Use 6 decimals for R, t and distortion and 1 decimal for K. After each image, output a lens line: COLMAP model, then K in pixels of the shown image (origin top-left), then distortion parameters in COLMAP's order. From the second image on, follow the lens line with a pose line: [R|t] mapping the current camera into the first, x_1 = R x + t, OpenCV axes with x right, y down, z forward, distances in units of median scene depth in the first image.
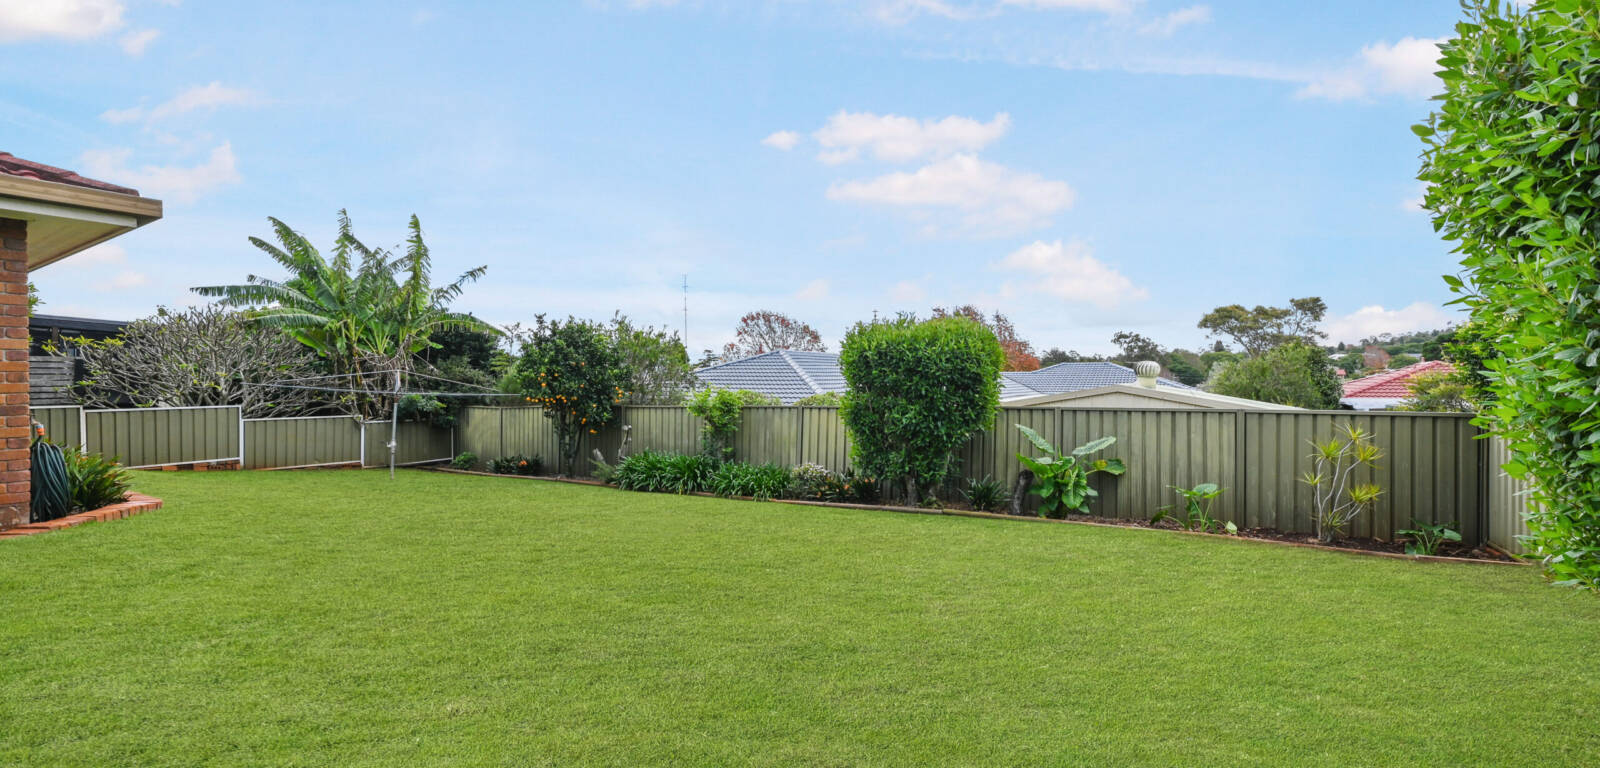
lens RADIAL K [[635.0, 0, 807.2], [0, 635.0, 380.7], [0, 0, 1]] dist [-0.000014, -0.000110]
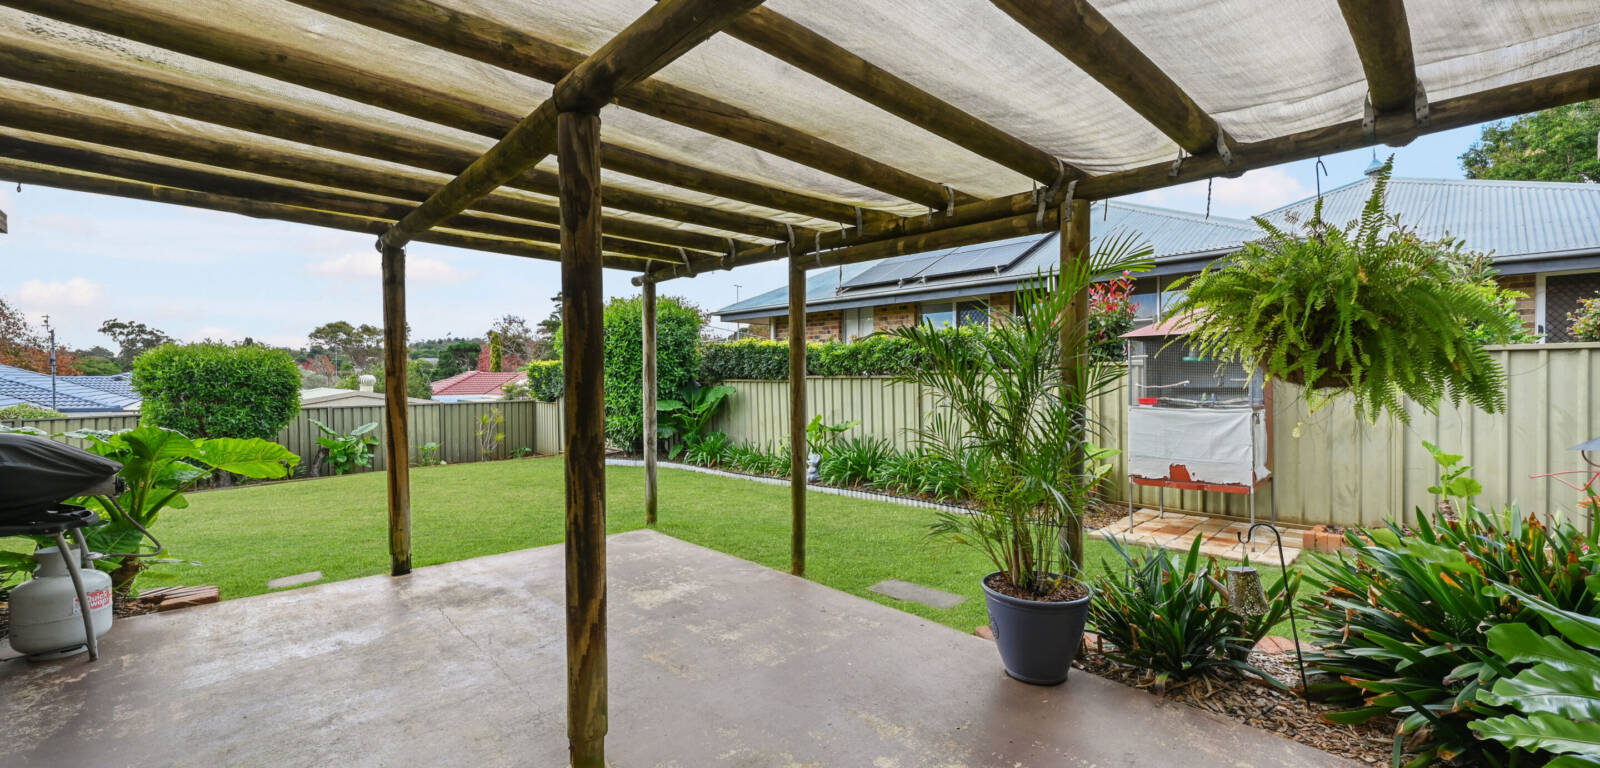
lens RADIAL K [[635.0, 0, 807.2], [0, 635.0, 380.7], [0, 0, 1]] dist [-0.000014, -0.000110]
pose [[0.259787, -0.006442, 0.965644, -0.839116], [0.005575, 0.999971, 0.005171, -0.023754], [-0.965650, 0.004040, 0.259816, -0.536135]]
